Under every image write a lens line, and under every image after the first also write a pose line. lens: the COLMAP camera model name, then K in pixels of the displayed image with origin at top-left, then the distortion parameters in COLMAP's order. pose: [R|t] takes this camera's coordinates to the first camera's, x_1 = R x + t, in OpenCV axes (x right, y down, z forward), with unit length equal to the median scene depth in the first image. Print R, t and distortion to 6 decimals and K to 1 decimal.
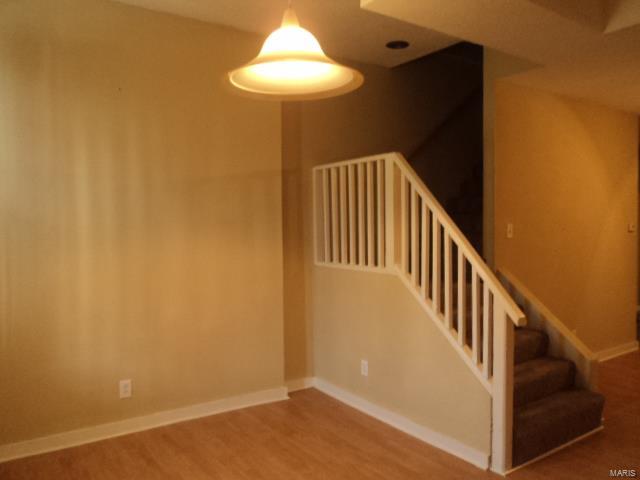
lens RADIAL K [[511.3, 0, 318.1], [0, 511.3, 245.6], [0, 0, 1]] dist [-0.010248, 0.012403]
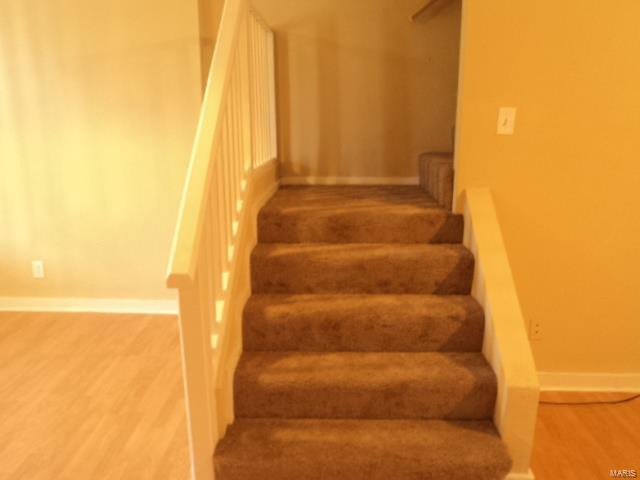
lens RADIAL K [[511.3, 0, 319.7], [0, 511.3, 240.2], [0, 0, 1]] dist [-0.010248, 0.012403]
pose [[0.805203, 0.149331, -0.573889, 0.671898], [-0.034741, 0.977990, 0.205739, -0.011946], [0.591981, -0.145724, 0.792668, 0.524796]]
